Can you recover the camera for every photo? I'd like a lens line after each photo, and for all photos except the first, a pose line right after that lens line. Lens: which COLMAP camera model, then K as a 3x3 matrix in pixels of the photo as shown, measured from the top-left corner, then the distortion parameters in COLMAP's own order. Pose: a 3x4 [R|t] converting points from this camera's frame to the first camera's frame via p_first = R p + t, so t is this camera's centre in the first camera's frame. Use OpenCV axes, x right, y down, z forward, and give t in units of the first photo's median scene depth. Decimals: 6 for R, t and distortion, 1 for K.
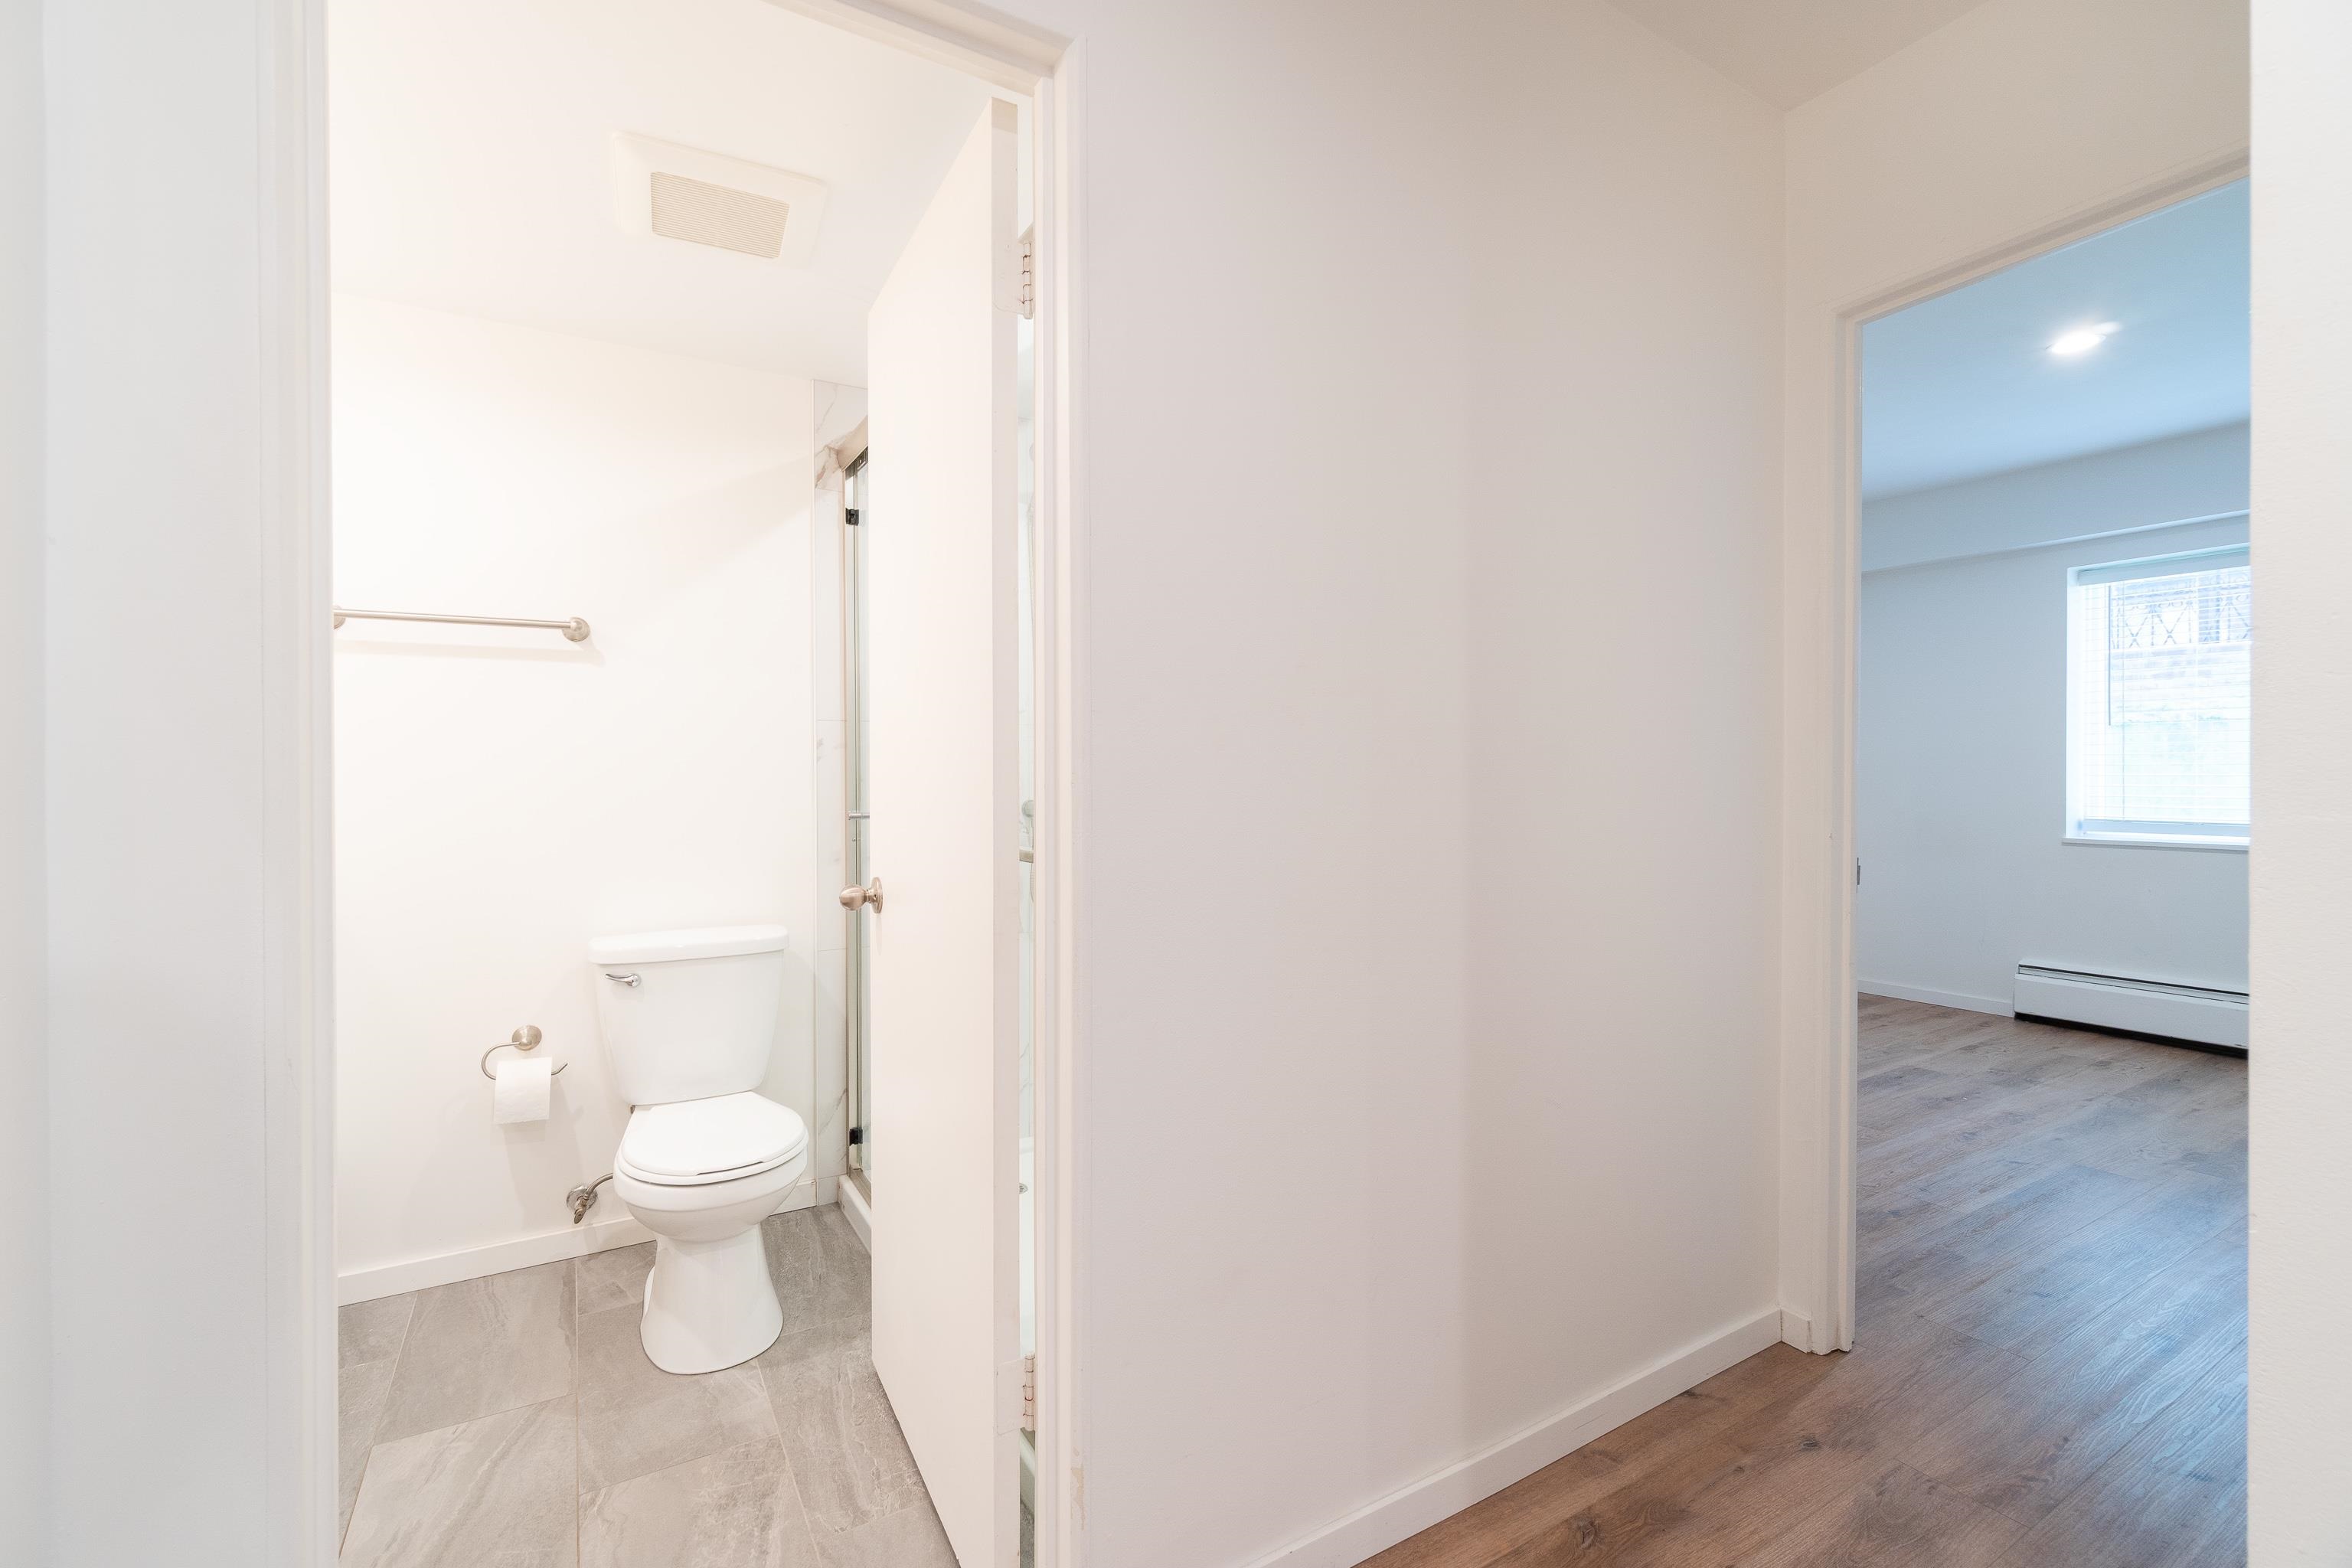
lens RADIAL K [[1031.6, 0, 1173.4], [0, 1031.6, 777.2], [0, 0, 1]] dist [-0.001960, 0.000176]
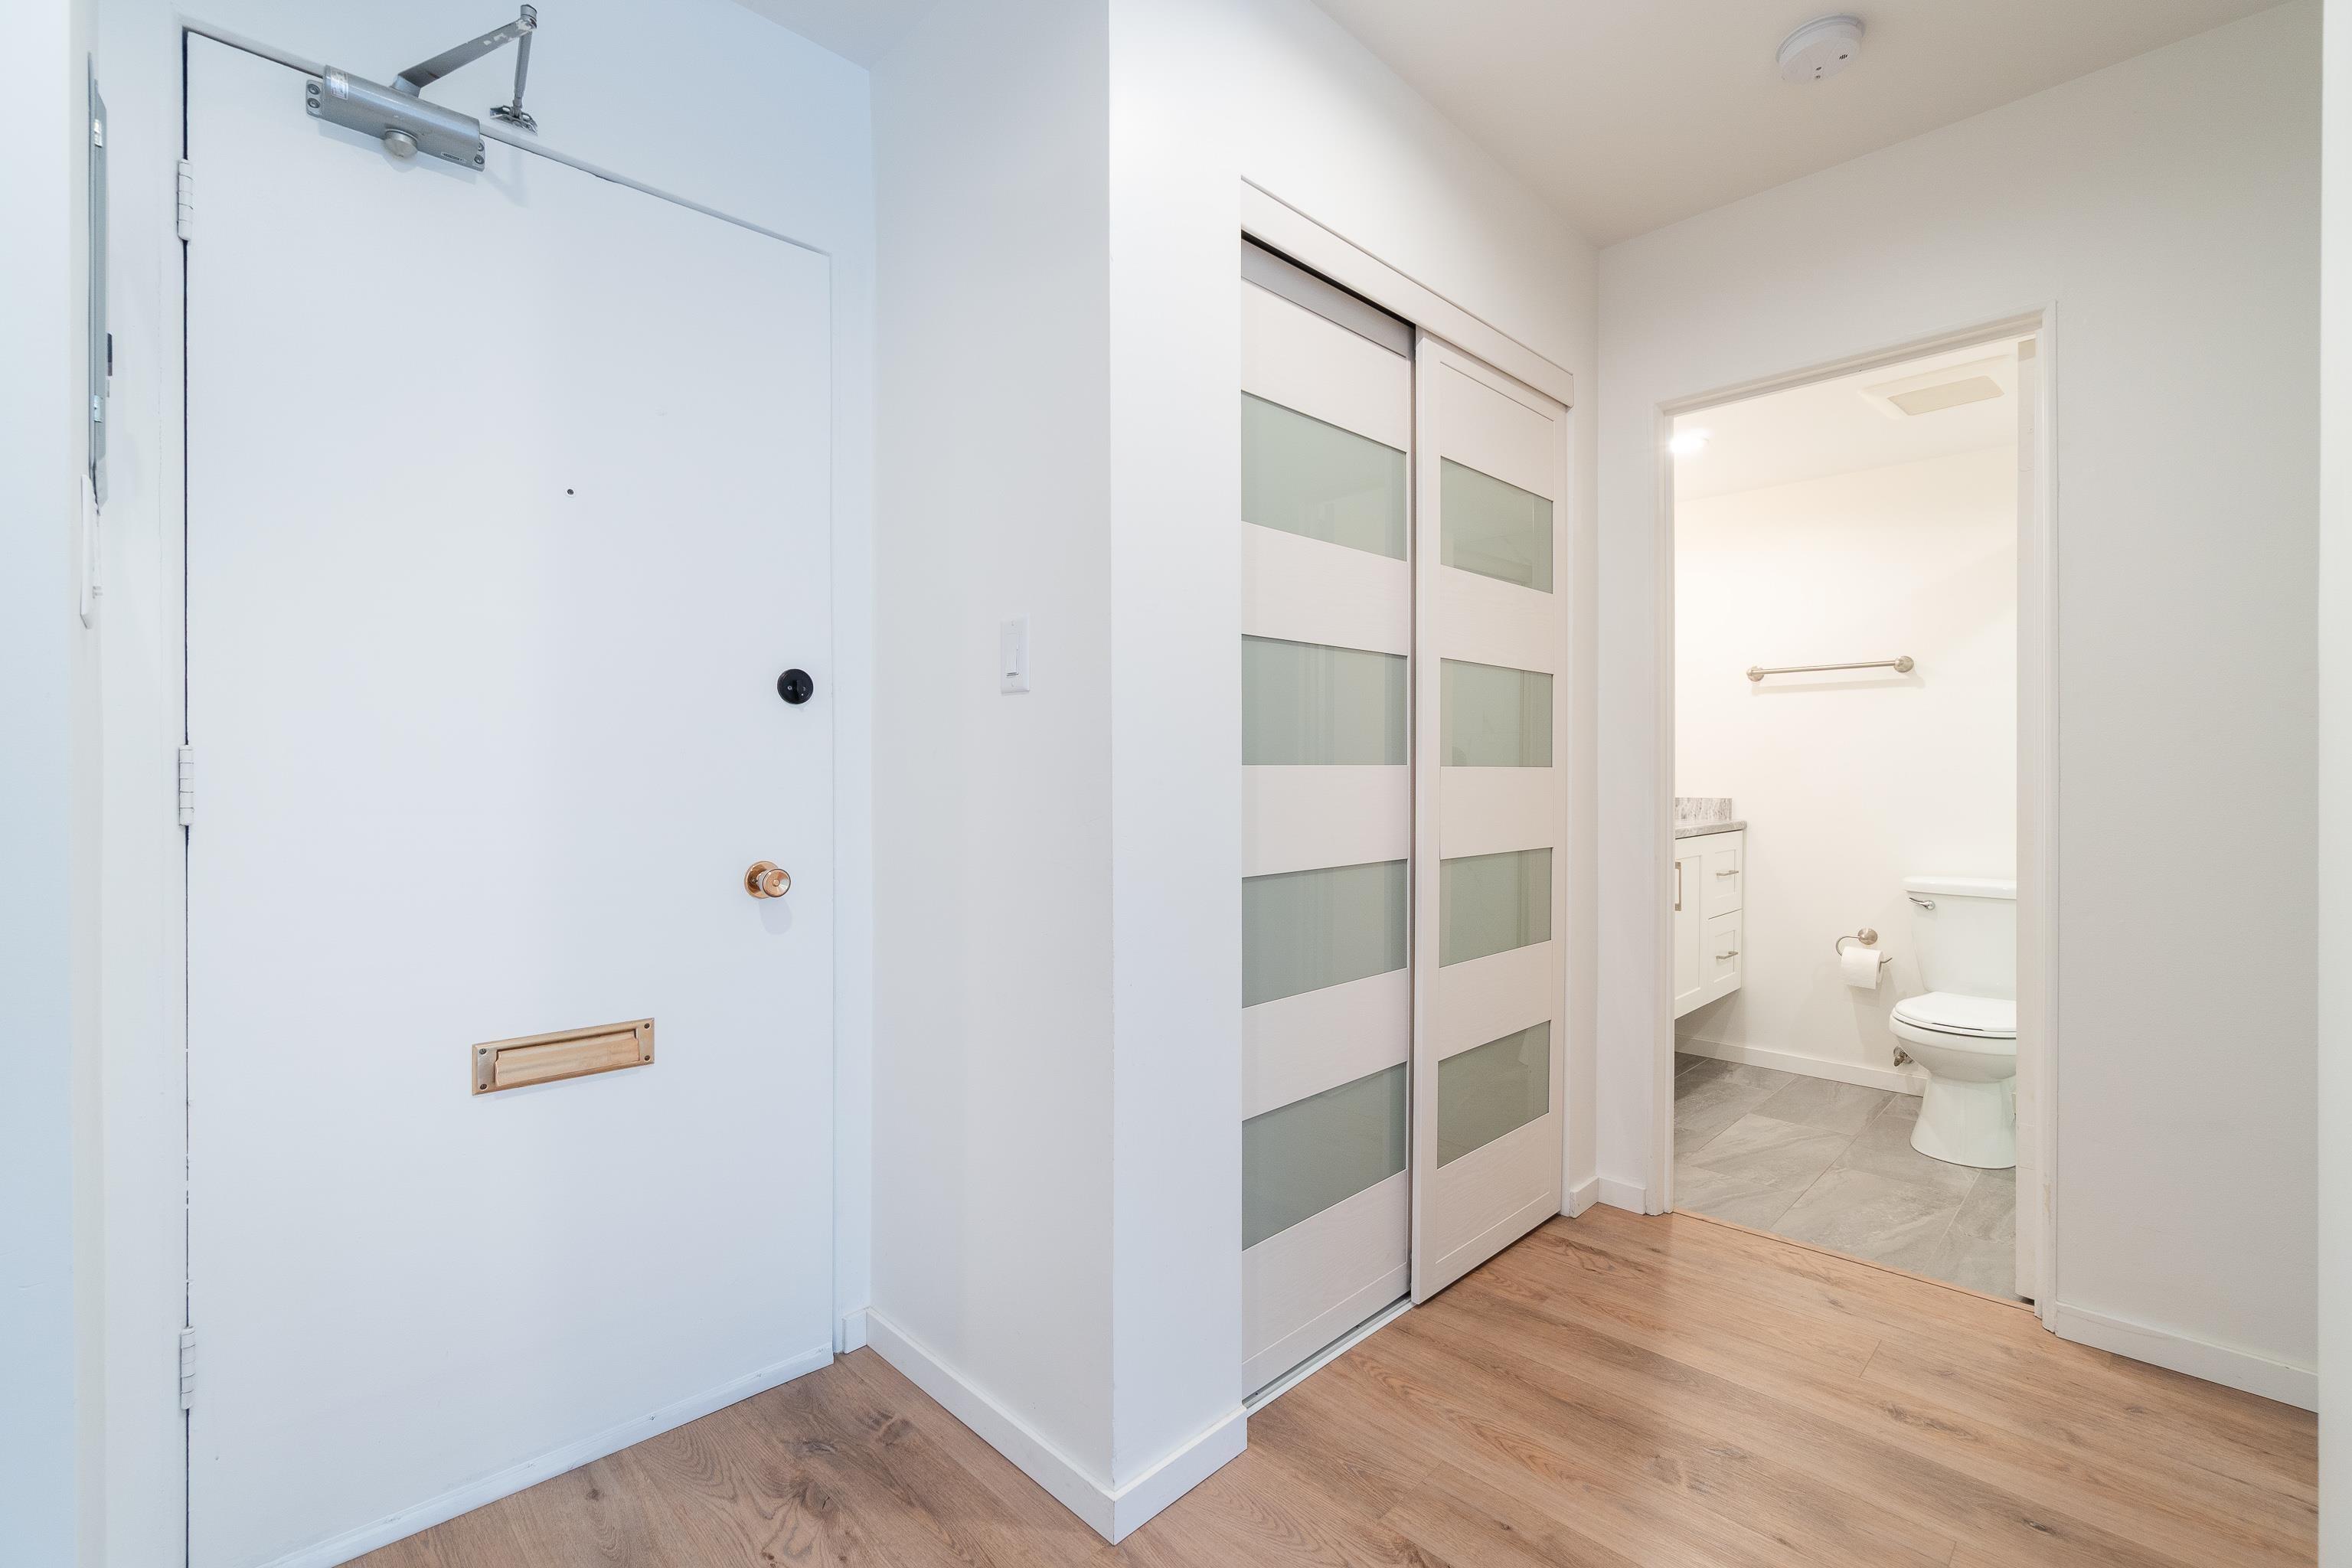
lens RADIAL K [[1031.6, 0, 1173.4], [0, 1031.6, 777.2], [0, 0, 1]] dist [-0.001960, 0.000176]
pose [[0.261397, 0.007476, -0.965203, 0.576523], [-0.003983, 0.999970, 0.006667, 0.011494], [0.965223, 0.002102, 0.261418, -0.391295]]
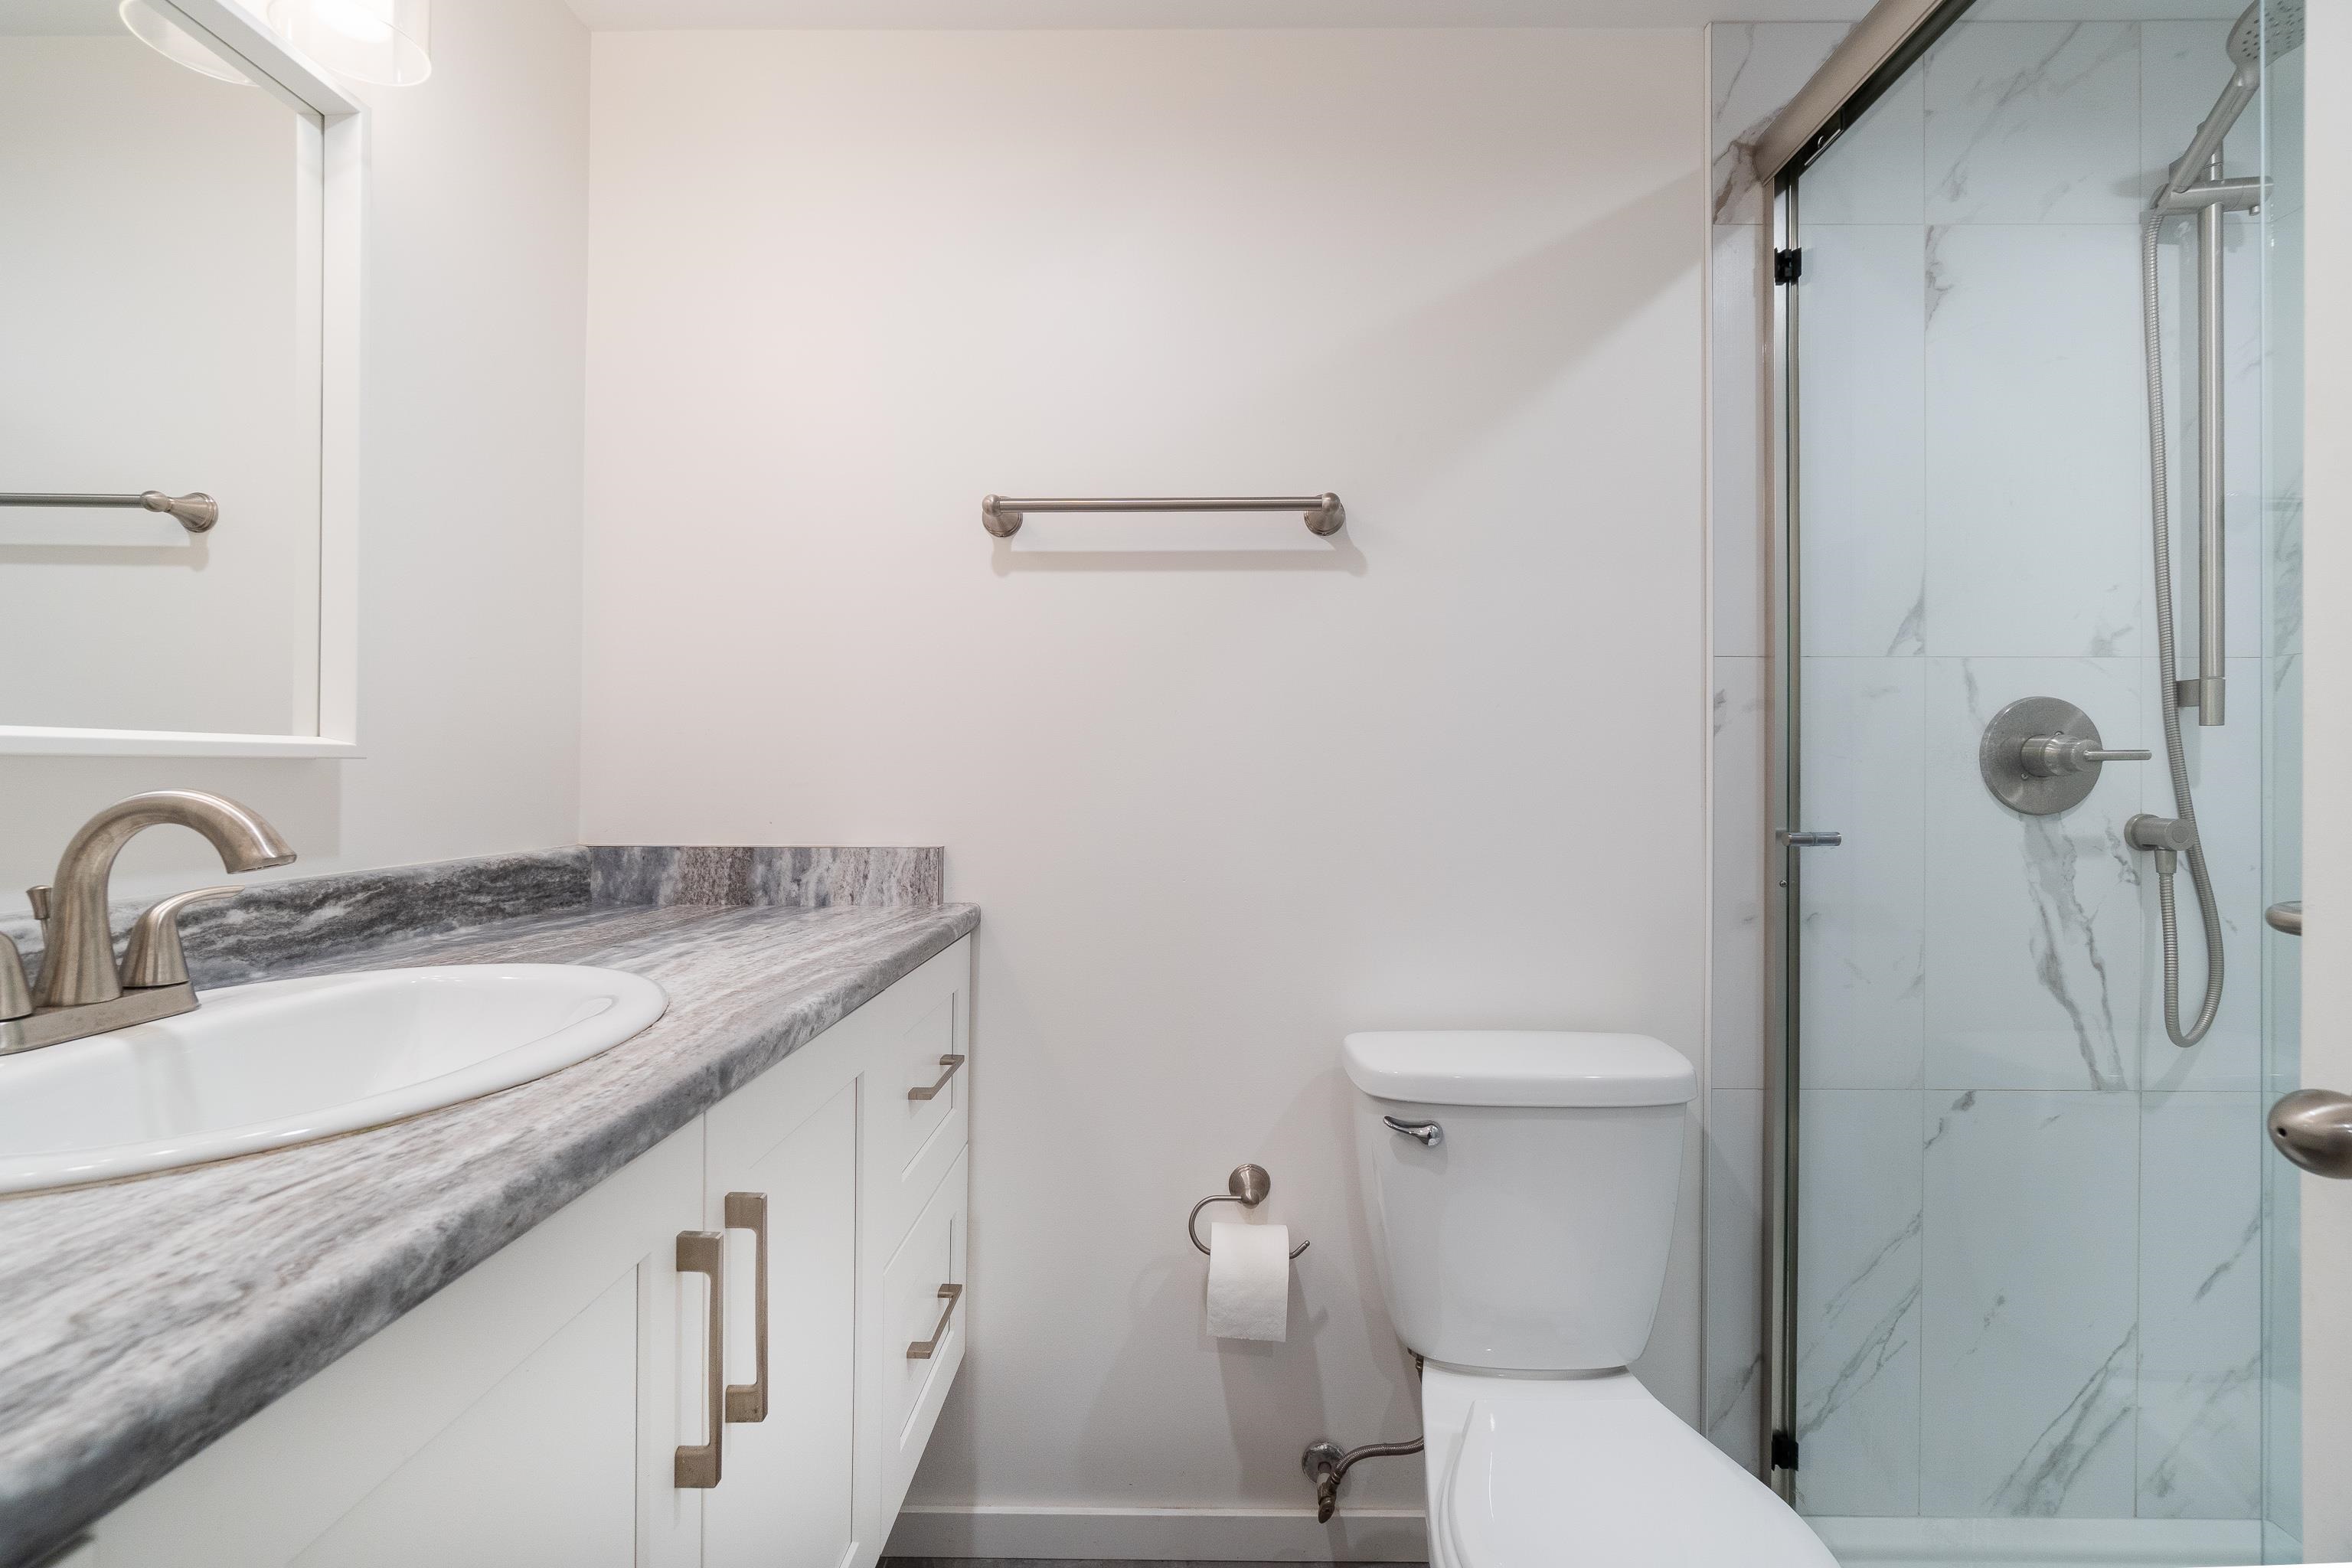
lens RADIAL K [[1031.6, 0, 1173.4], [0, 1031.6, 777.2], [0, 0, 1]] dist [-0.001960, 0.000176]
pose [[0.844272, 0.003384, -0.535905, -0.340249], [-0.007617, 0.999955, -0.005685, 0.014047], [0.535861, 0.008881, 0.844259, 0.459094]]
